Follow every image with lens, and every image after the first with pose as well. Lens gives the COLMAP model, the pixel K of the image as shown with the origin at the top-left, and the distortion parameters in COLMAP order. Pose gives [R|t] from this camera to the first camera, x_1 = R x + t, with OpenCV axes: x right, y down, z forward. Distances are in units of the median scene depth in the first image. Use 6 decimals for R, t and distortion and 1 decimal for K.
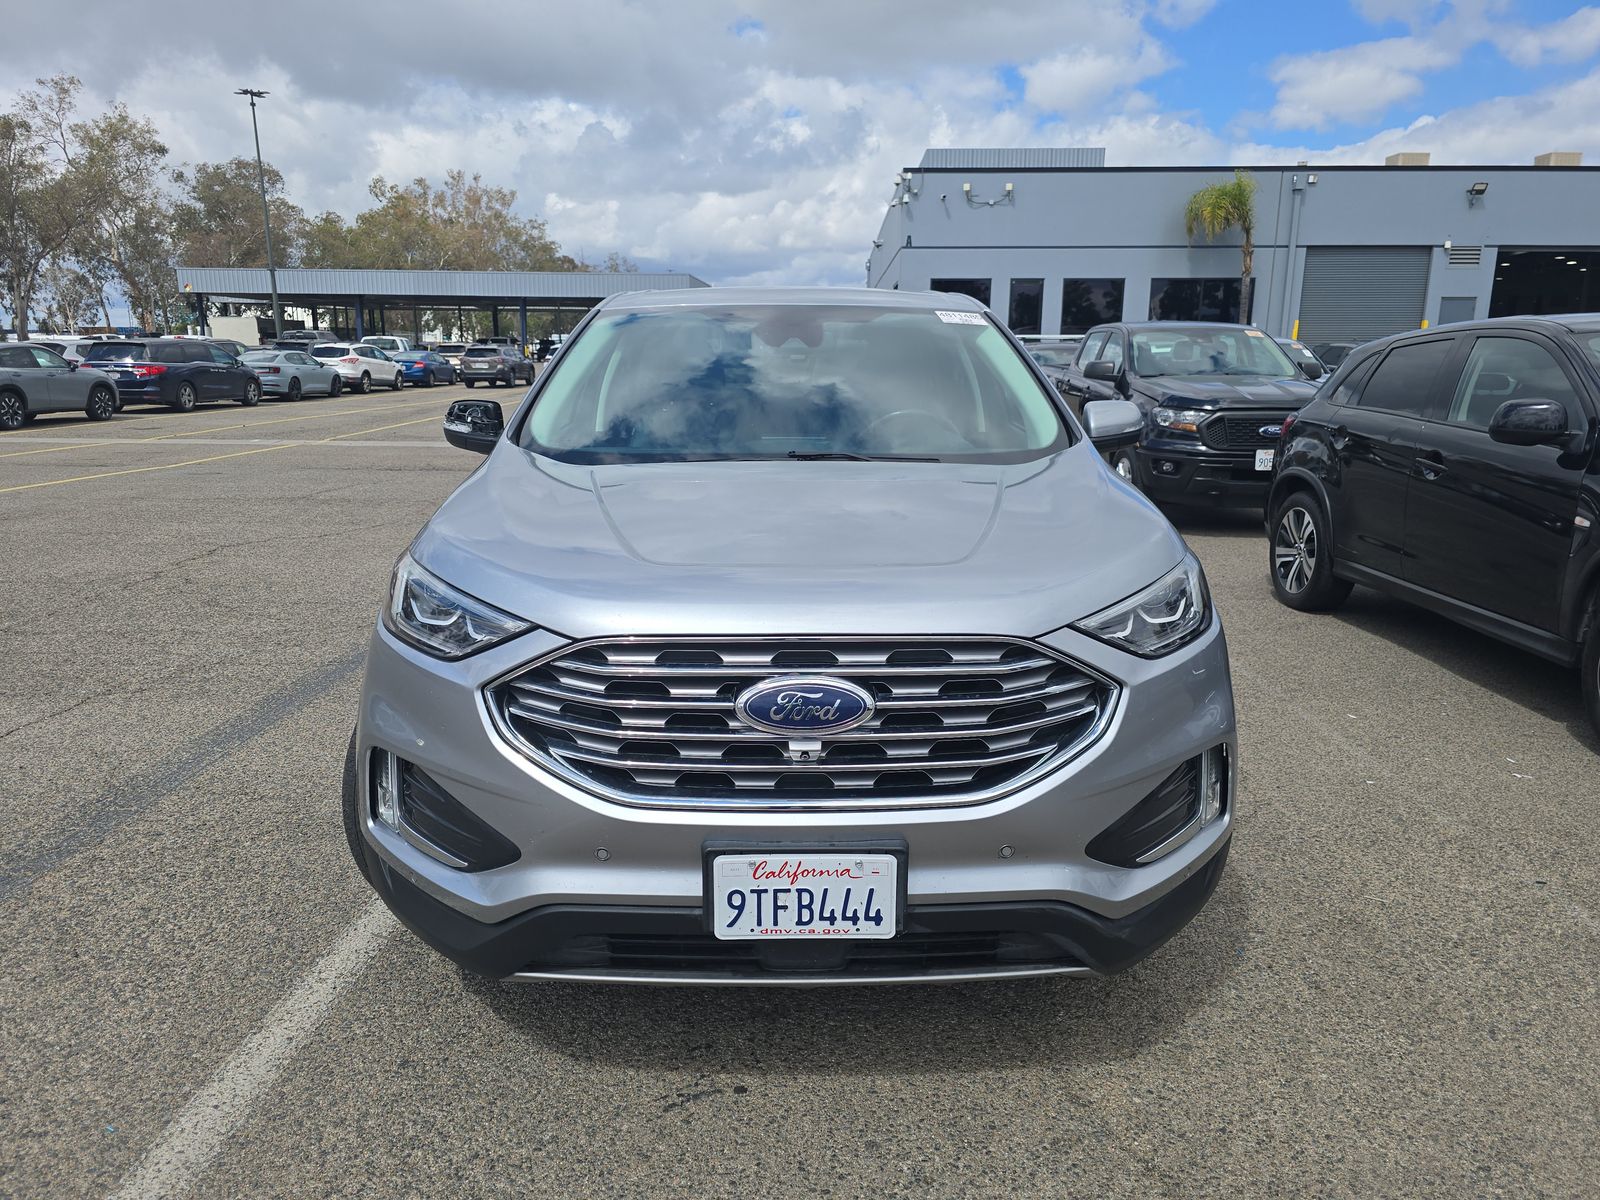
lens RADIAL K [[1166.1, 0, 793.7], [0, 1166.1, 604.1], [0, 0, 1]] dist [0.047332, -0.052066]
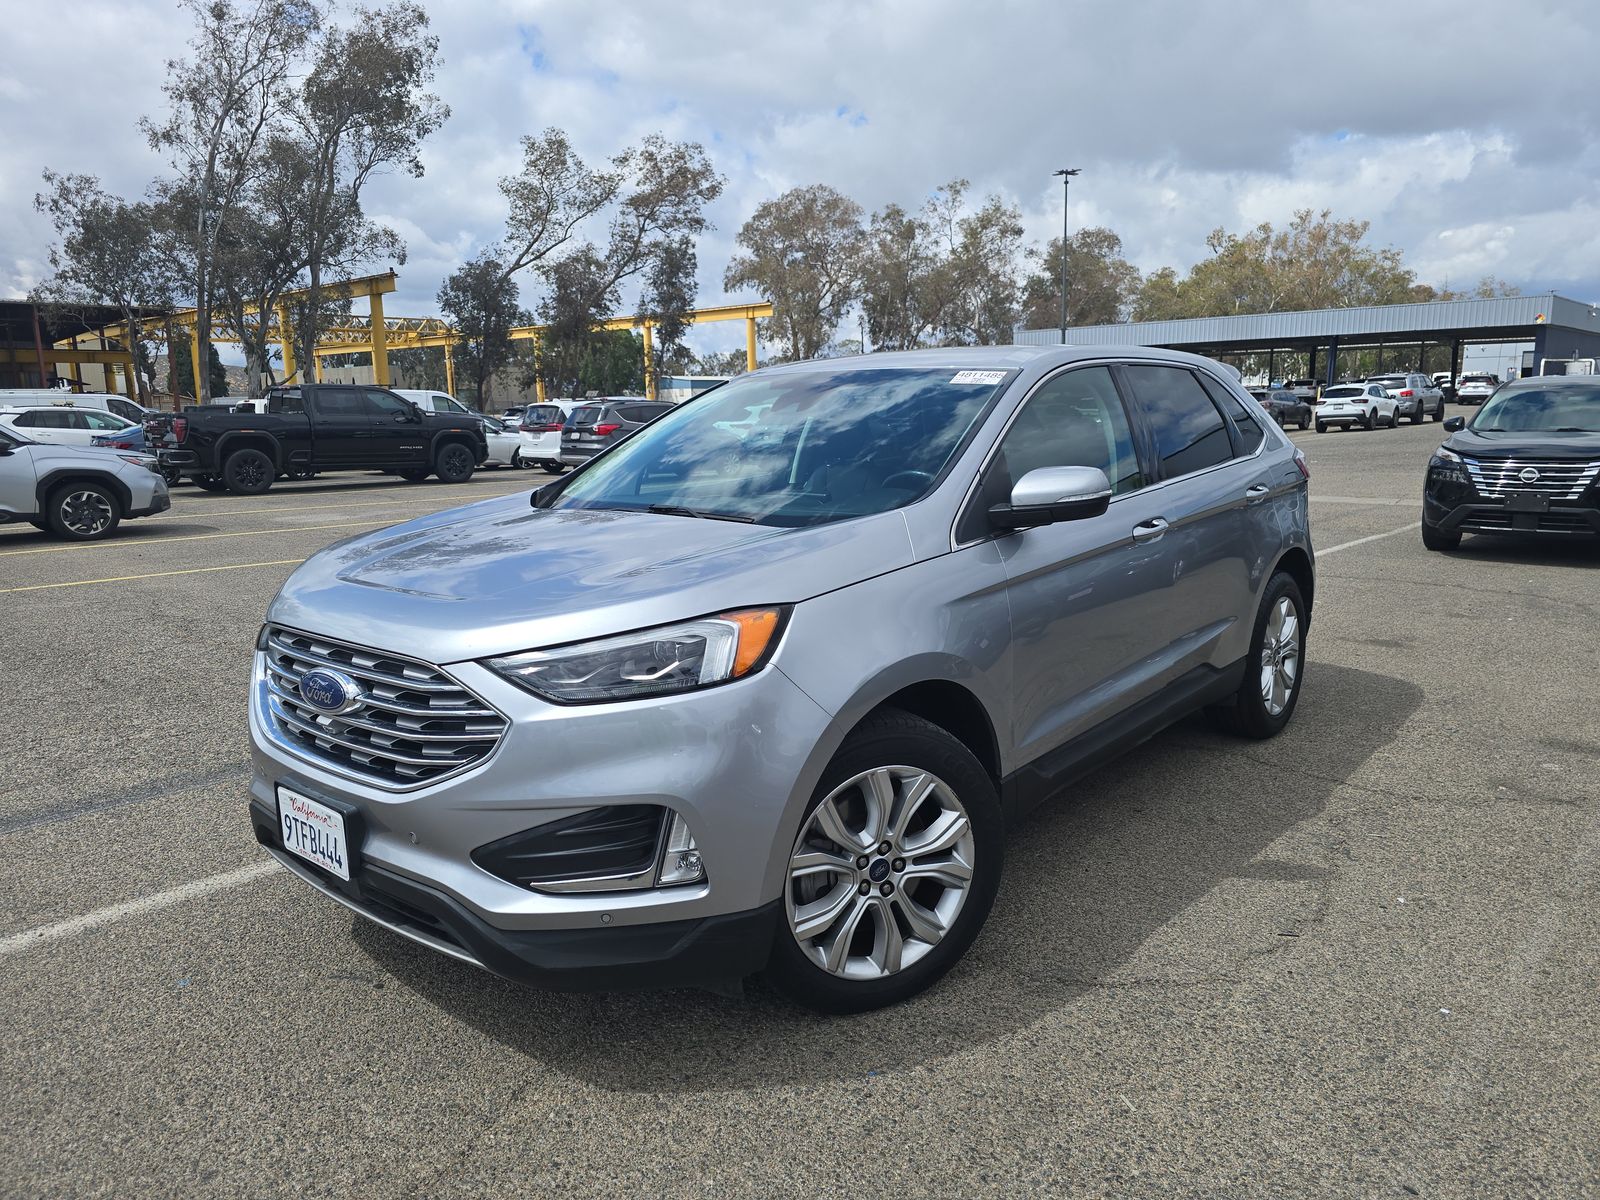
lens RADIAL K [[1166.1, 0, 793.7], [0, 1166.1, 604.1], [0, 0, 1]] dist [0.047332, -0.052066]
pose [[0.709933, 0.099608, -0.697190, 0.129039], [-0.123813, 0.992182, 0.015678, -0.009609], [0.693301, 0.075191, 0.716715, 0.039117]]
